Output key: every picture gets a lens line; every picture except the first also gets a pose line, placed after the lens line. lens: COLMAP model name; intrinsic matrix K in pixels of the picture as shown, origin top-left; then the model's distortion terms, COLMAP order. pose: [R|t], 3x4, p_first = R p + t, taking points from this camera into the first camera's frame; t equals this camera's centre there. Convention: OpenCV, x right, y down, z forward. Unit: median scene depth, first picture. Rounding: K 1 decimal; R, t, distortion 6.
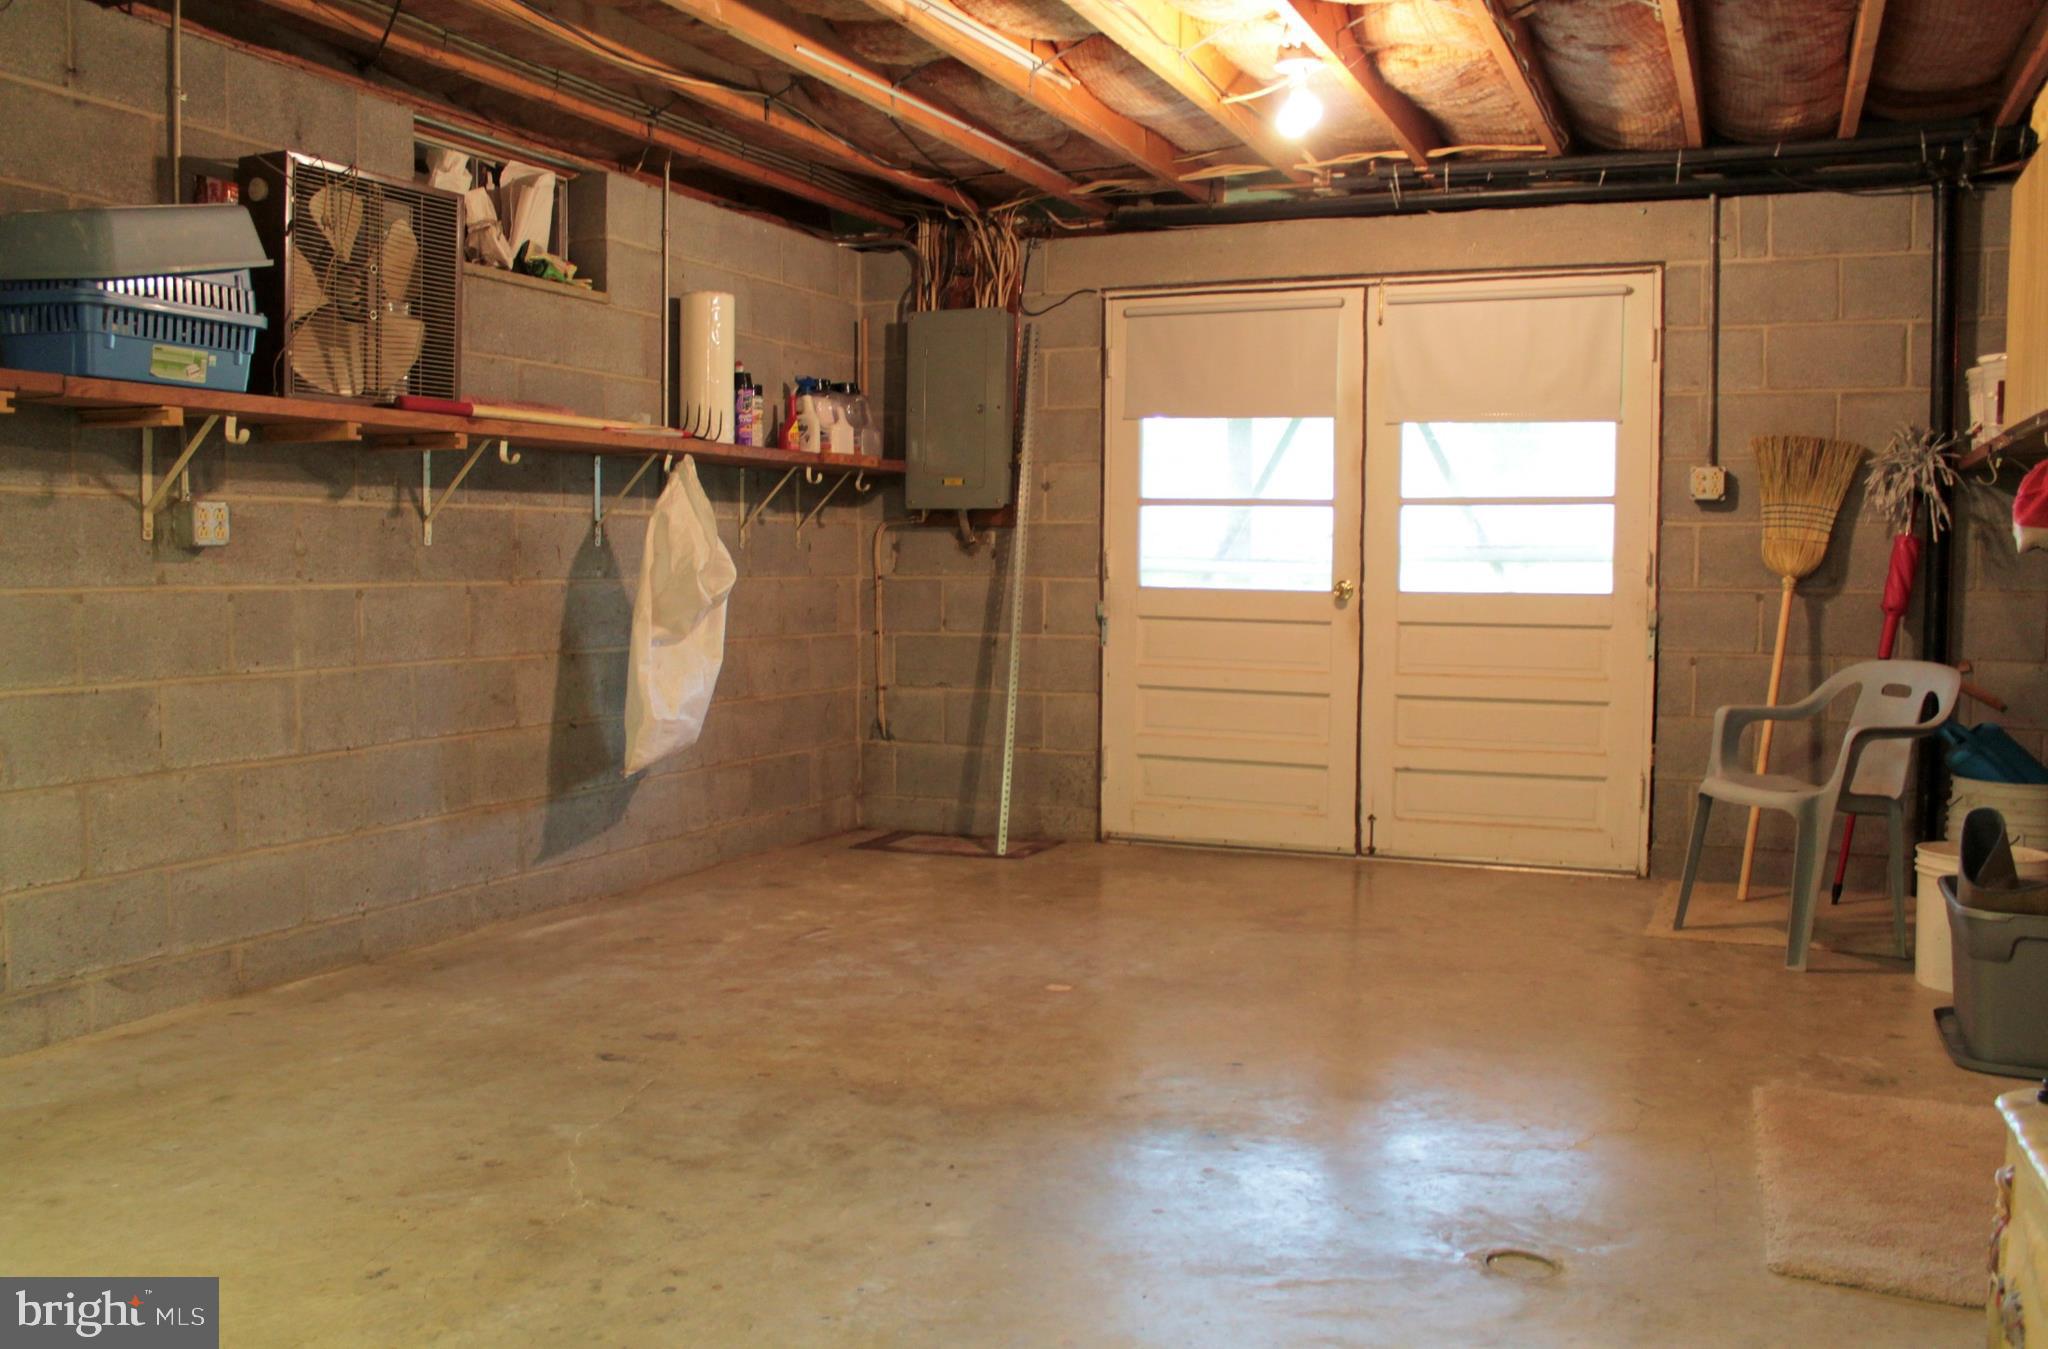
lens RADIAL K [[1755.6, 0, 1024.0], [0, 1755.6, 674.5], [0, 0, 1]] dist [-0.162923, 0.164039]
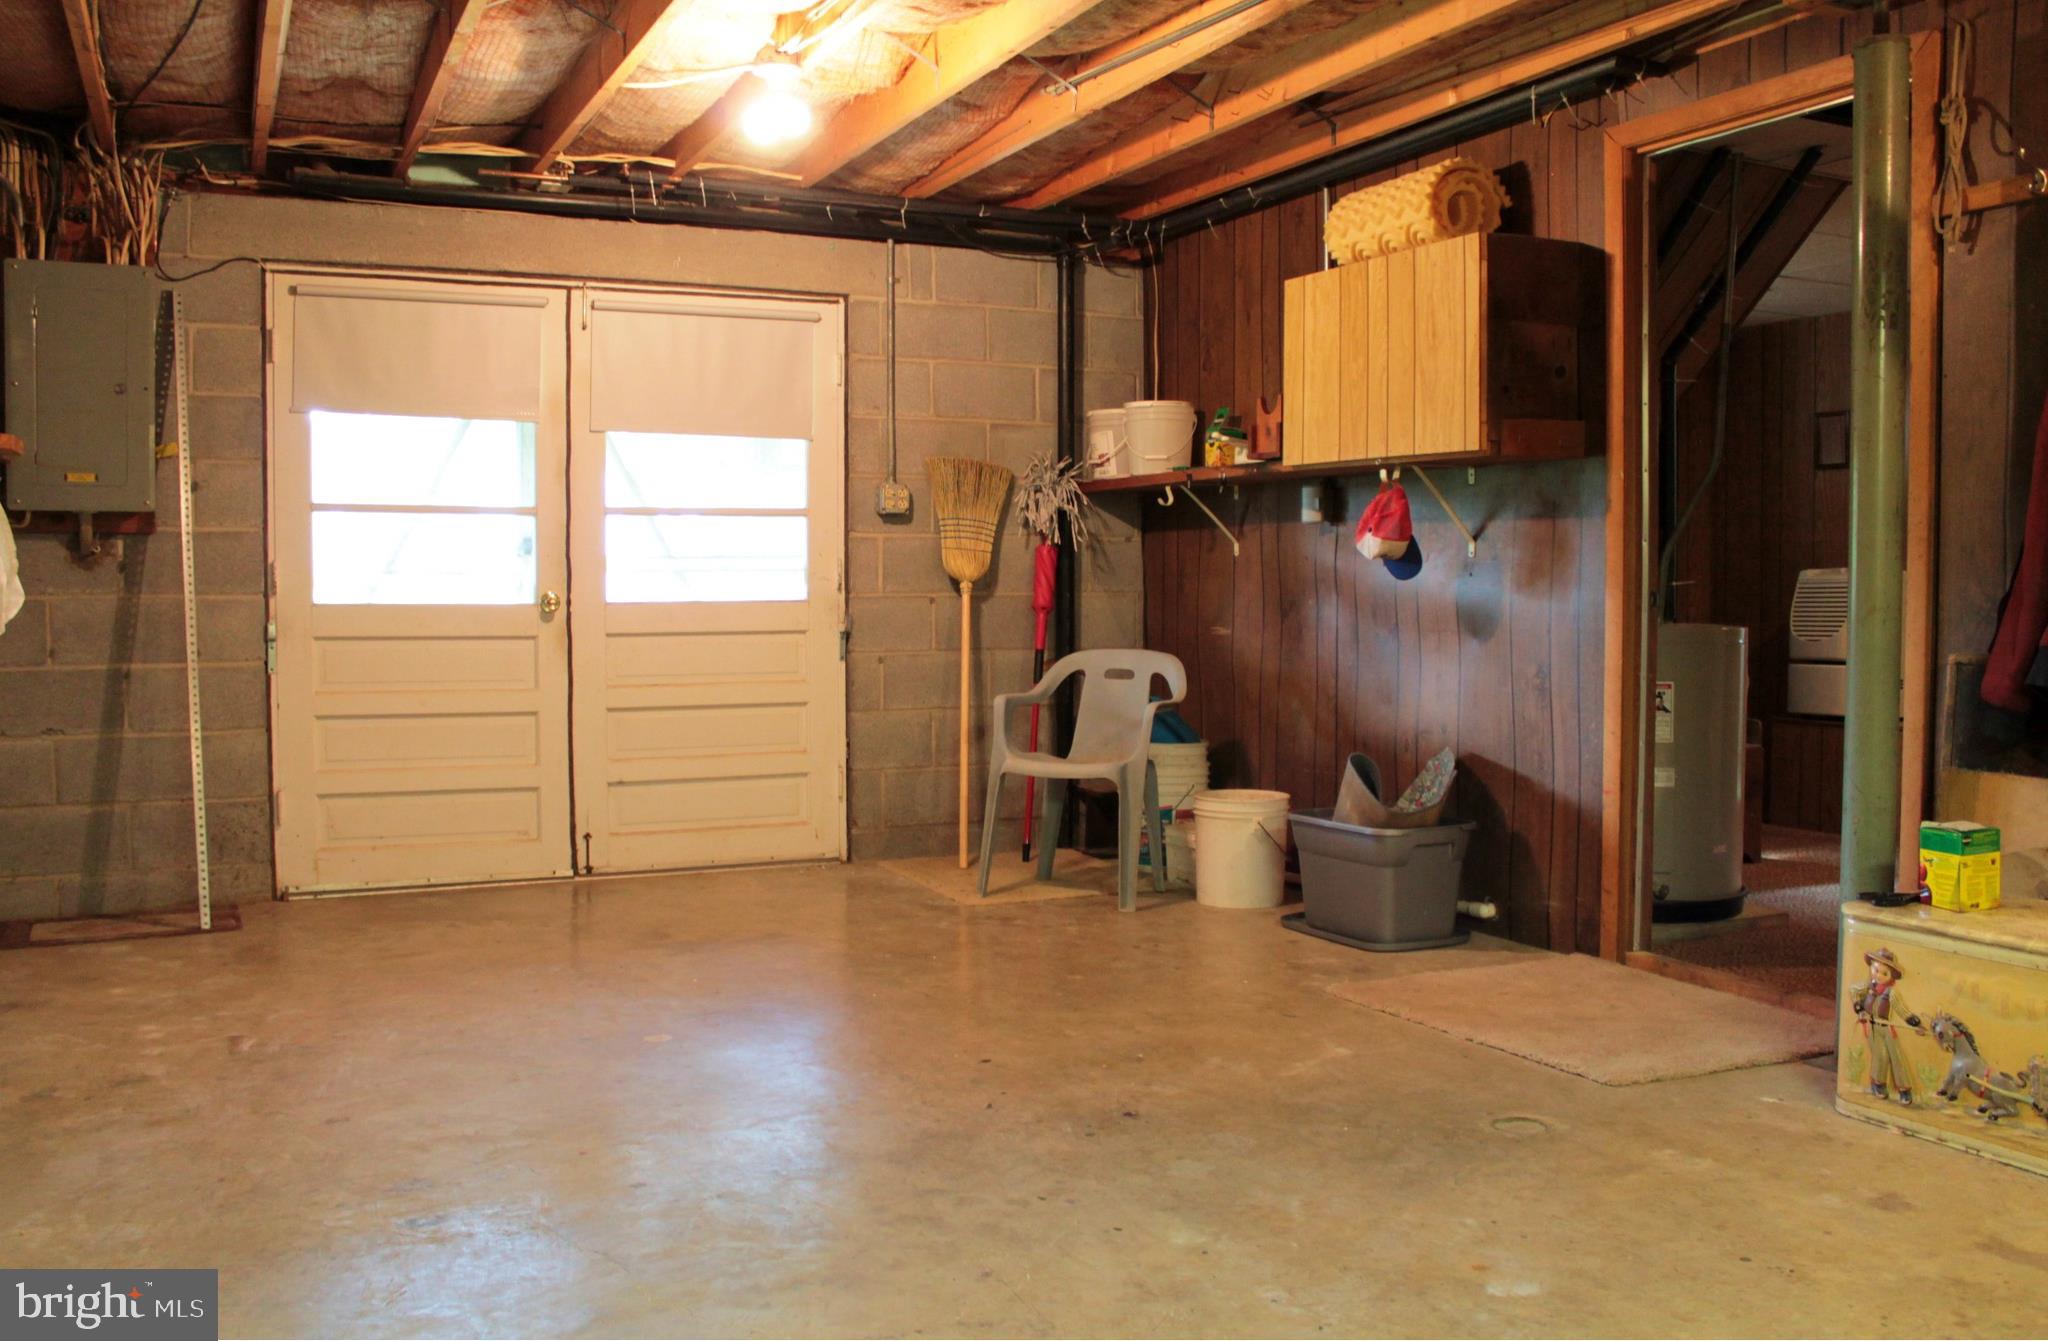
lens RADIAL K [[1755.6, 0, 1024.0], [0, 1755.6, 670.5], [0, 0, 1]] dist [-0.162923, 0.164039]
pose [[0.659018, -0.044133, 0.750831, -0.393247], [0.051664, 0.998575, 0.013348, -0.011162], [-0.750351, 0.029994, 0.660359, 0.189954]]
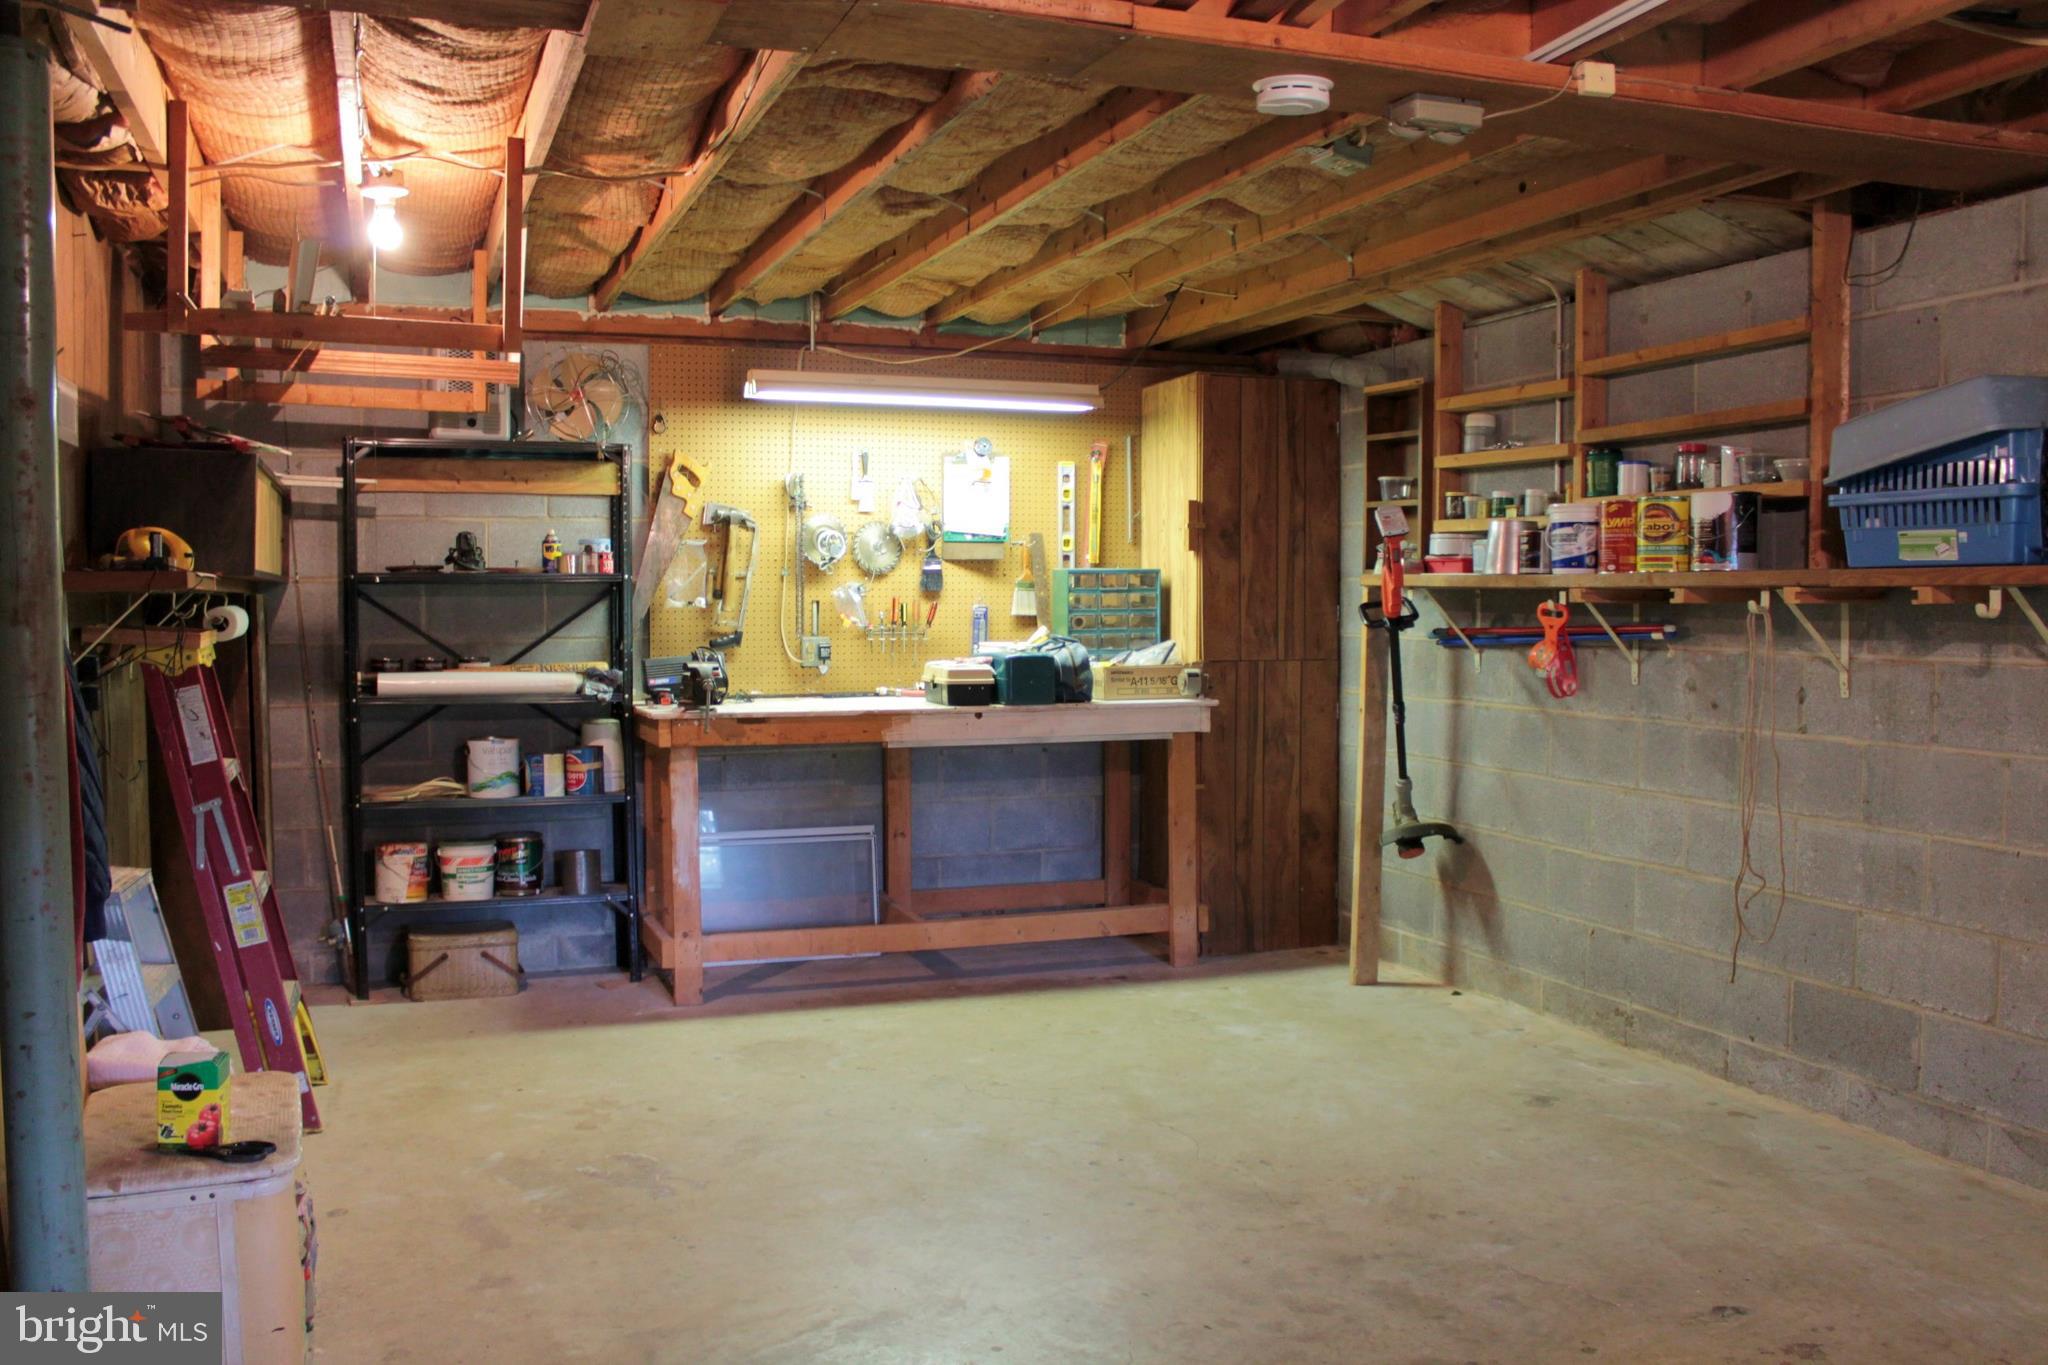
lens RADIAL K [[1724.7, 0, 986.7], [0, 1724.7, 683.3], [0, 0, 1]] dist [-0.160155, 0.154845]
pose [[-0.732984, 0.031986, -0.679494, 0.391417], [-0.041290, 0.994960, 0.091376, -0.104487], [0.678992, 0.095033, -0.727969, 0.846629]]
